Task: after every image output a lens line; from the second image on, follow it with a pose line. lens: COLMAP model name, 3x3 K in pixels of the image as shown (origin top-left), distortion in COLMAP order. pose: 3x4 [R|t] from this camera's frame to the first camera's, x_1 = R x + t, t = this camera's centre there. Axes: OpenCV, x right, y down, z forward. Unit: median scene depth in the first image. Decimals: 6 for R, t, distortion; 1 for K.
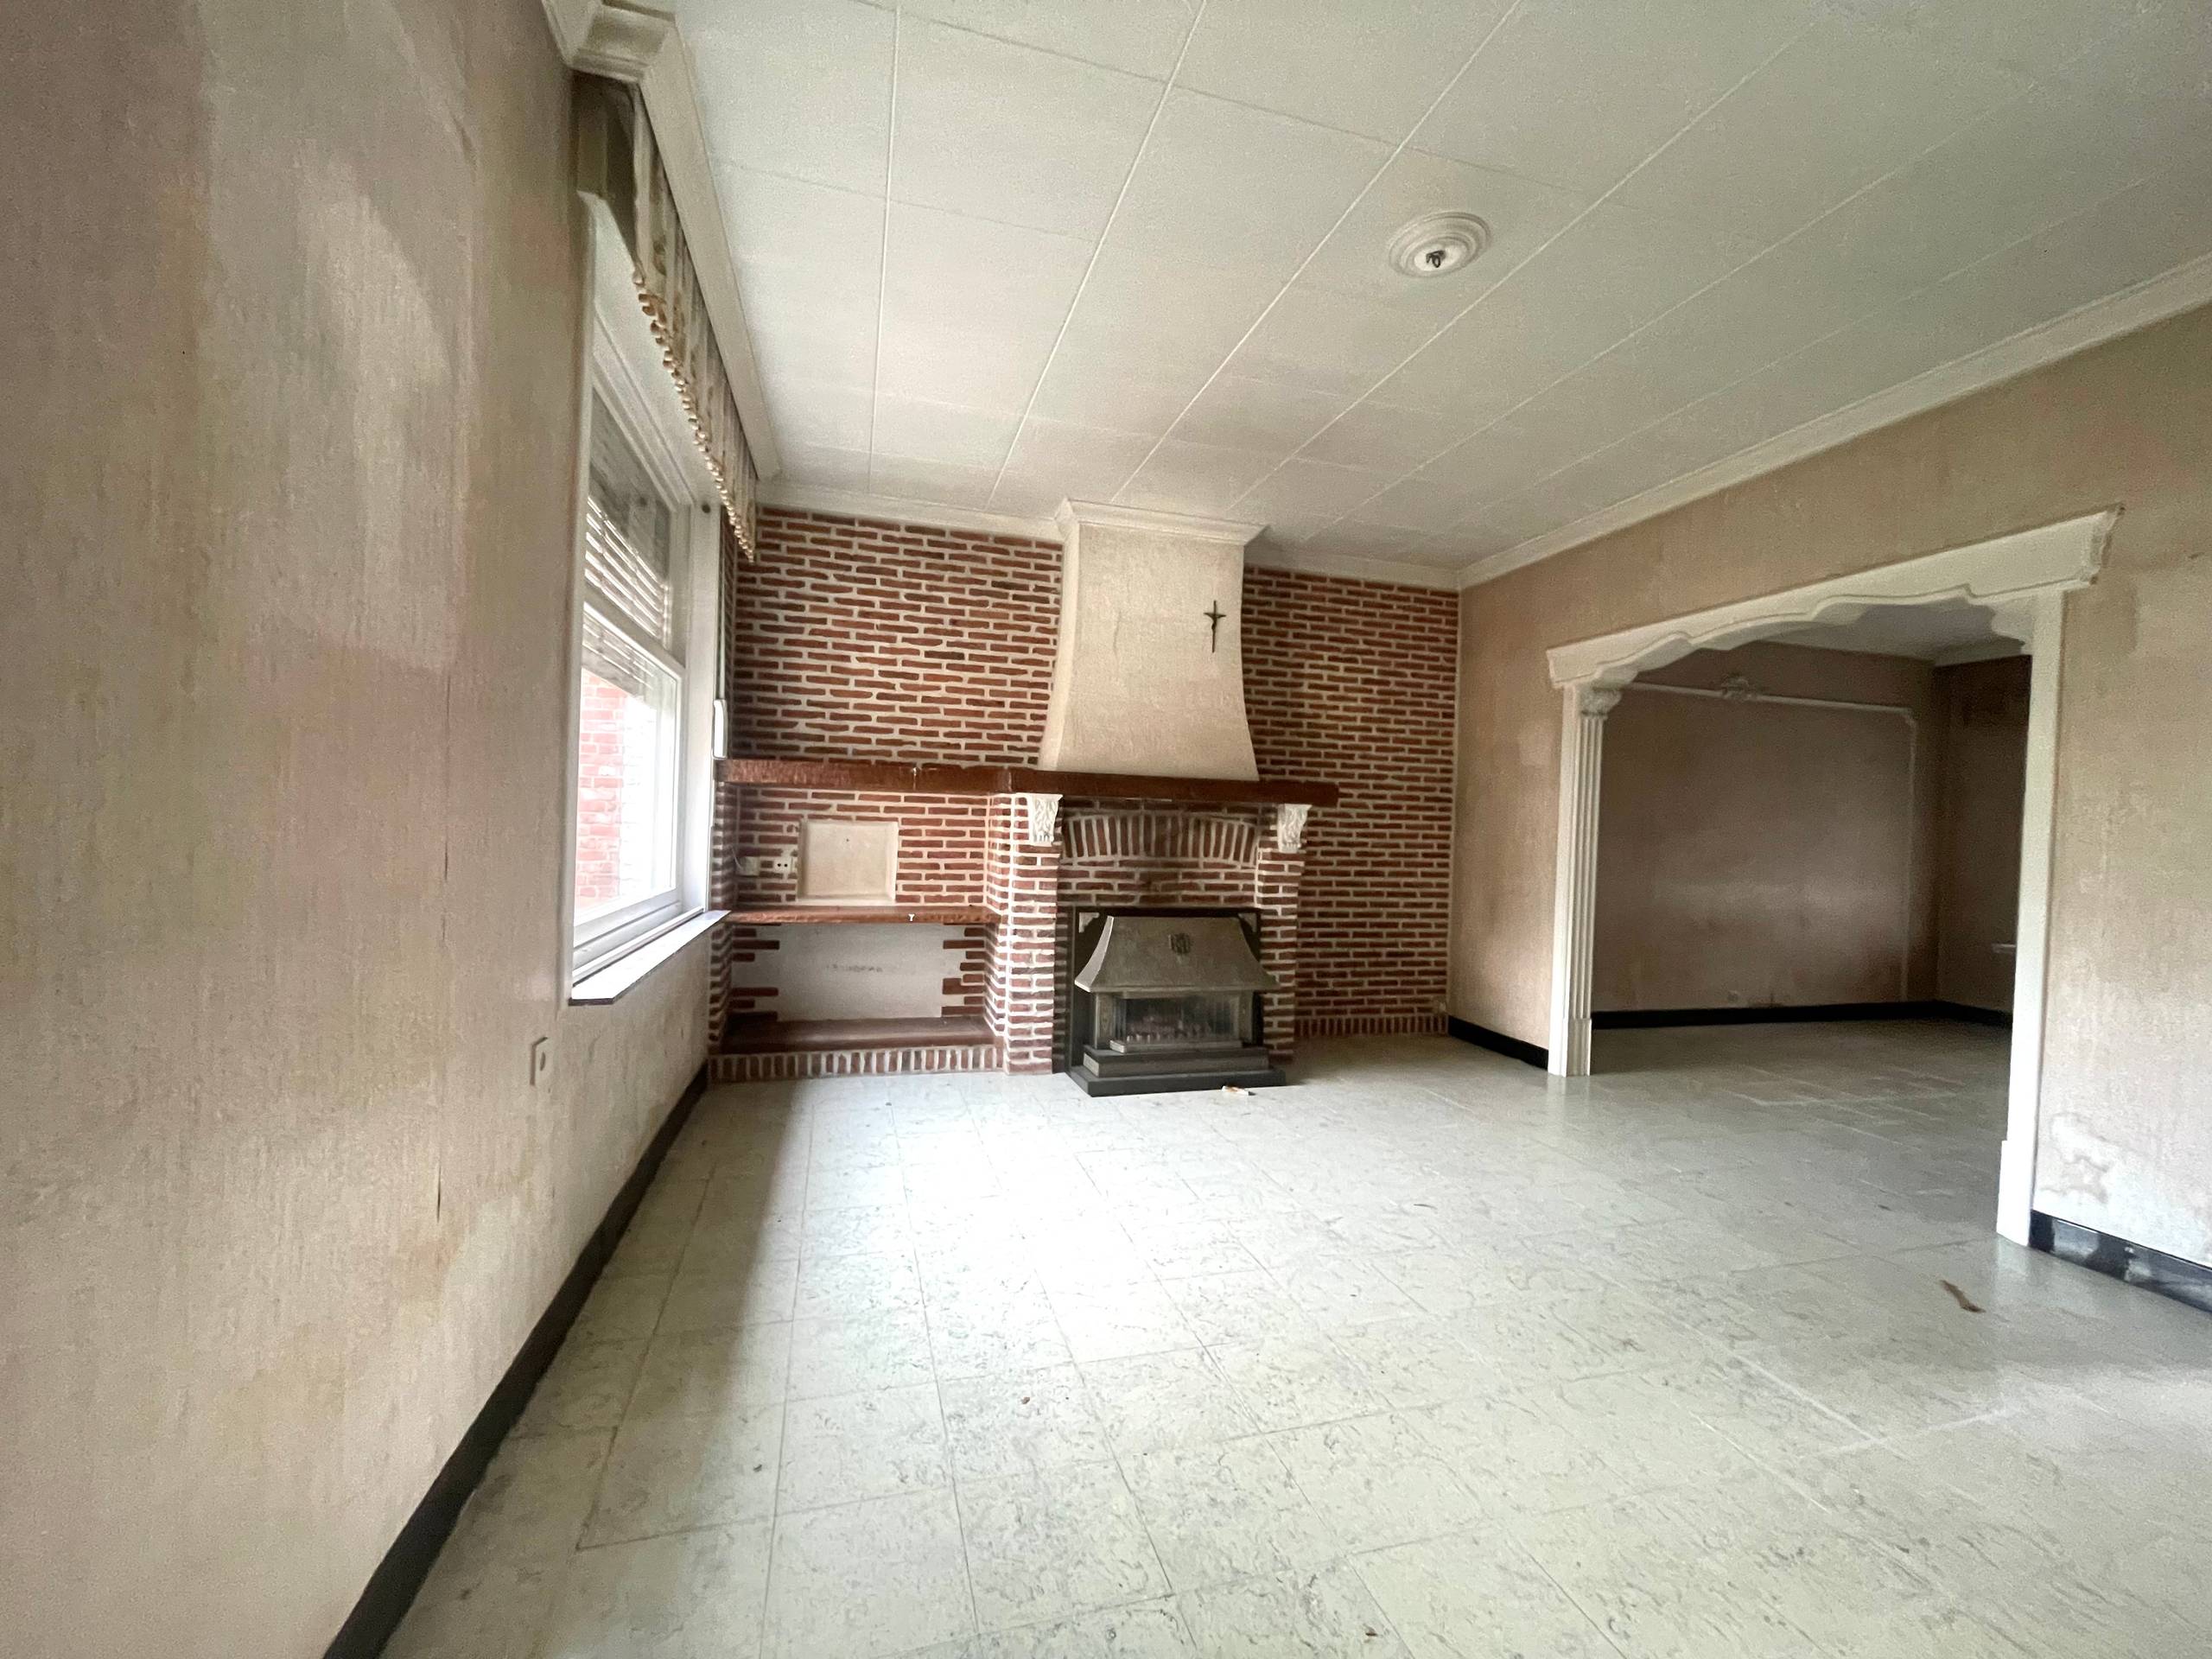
lens RADIAL K [[886.5, 0, 1094.9], [0, 886.5, 831.2], [0, 0, 1]] dist [-0.000741, -0.000496]
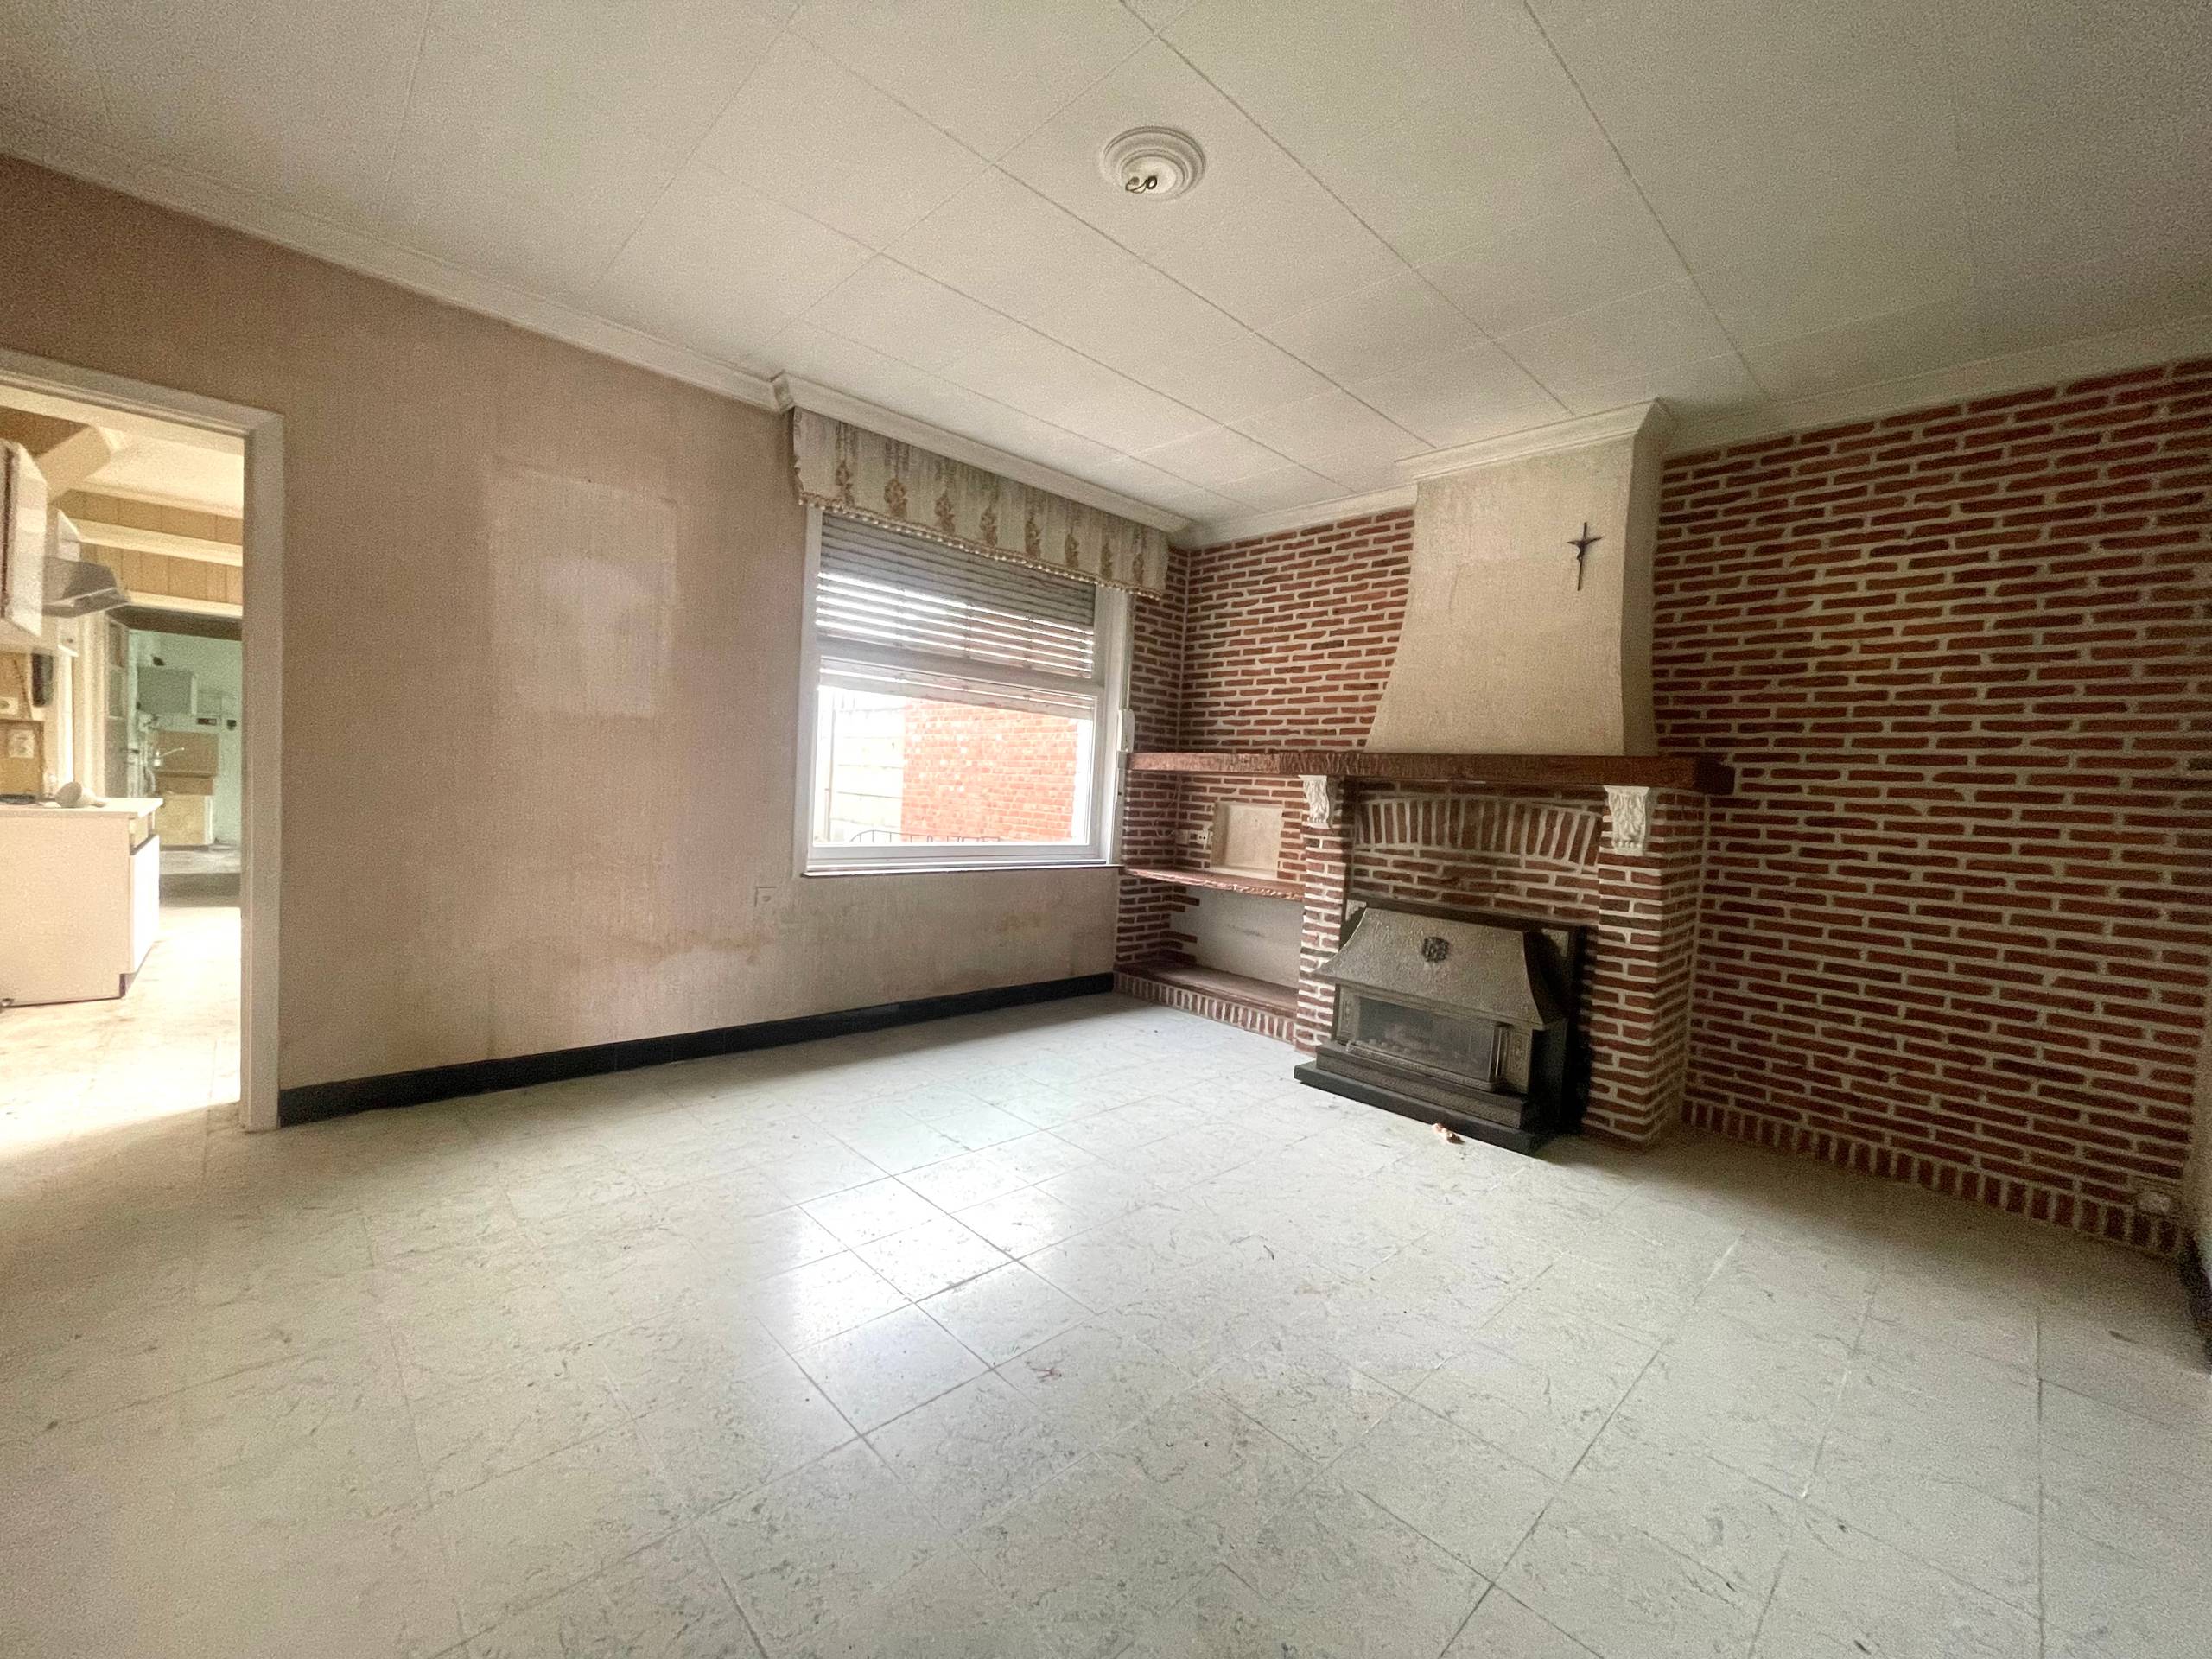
lens RADIAL K [[886.5, 0, 1094.9], [0, 886.5, 831.2], [0, 0, 1]] dist [-0.000741, -0.000496]
pose [[0.469053, 0.040451, -0.882243, 0.647490], [-0.045172, 0.998742, 0.021777, 0.009060], [0.882014, 0.029639, 0.470290, 0.285800]]
